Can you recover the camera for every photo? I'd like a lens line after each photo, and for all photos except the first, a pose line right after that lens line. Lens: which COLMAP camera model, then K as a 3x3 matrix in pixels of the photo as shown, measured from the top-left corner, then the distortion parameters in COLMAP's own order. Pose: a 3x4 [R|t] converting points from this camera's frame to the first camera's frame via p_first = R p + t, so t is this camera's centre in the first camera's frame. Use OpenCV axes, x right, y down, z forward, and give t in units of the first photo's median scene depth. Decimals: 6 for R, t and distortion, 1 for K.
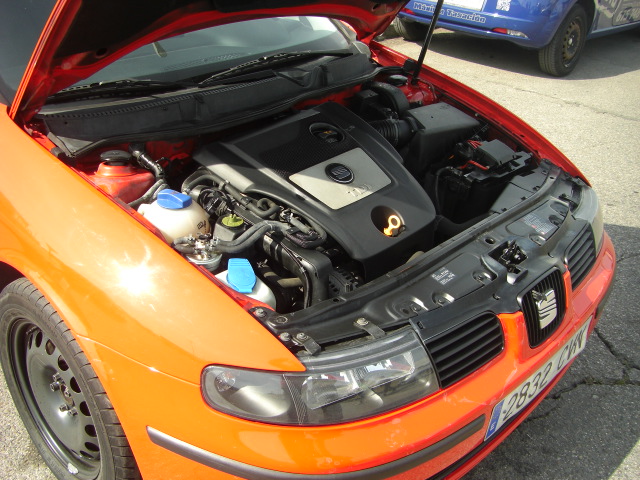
lens RADIAL K [[710.5, 0, 306.1], [0, 710.5, 238.3], [0, 0, 1]] dist [-0.149592, 0.047454]
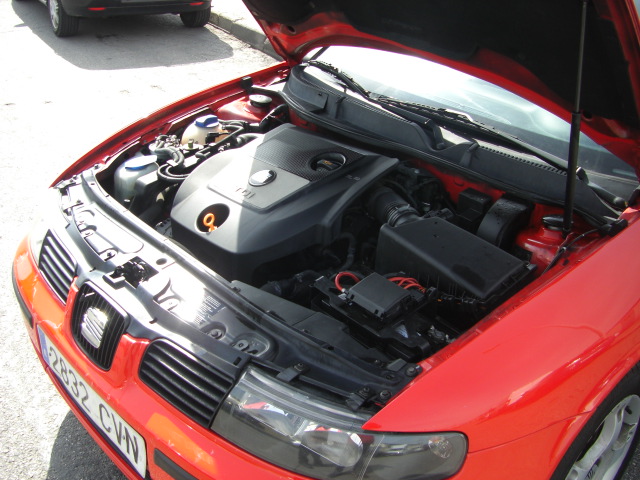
lens RADIAL K [[710.5, 0, 306.1], [0, 710.5, 238.3], [0, 0, 1]] dist [-0.149592, 0.047454]
pose [[-0.047592, 0.409200, -0.911203, 1.034112], [-0.540281, 0.756728, 0.368048, -0.444130], [0.840138, 0.509821, 0.185068, 0.910599]]
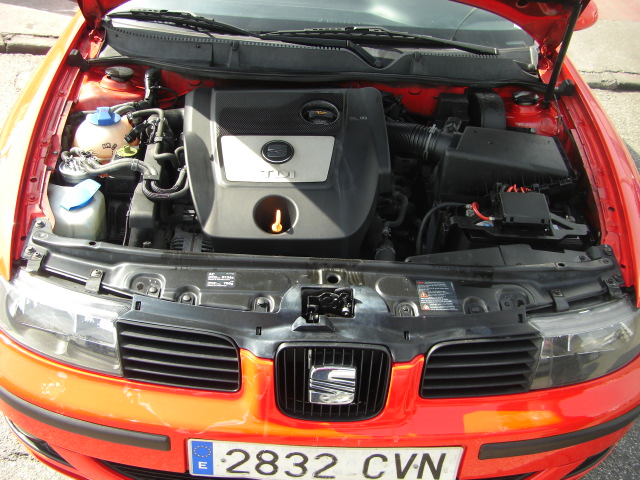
lens RADIAL K [[710.5, 0, 306.1], [0, 710.5, 238.3], [0, 0, 1]] dist [-0.149592, 0.047454]
pose [[0.710380, 0.376913, -0.594388, 0.658802], [-0.366097, 0.919160, 0.145318, -0.135796], [0.601110, 0.114373, 0.790940, 0.314727]]
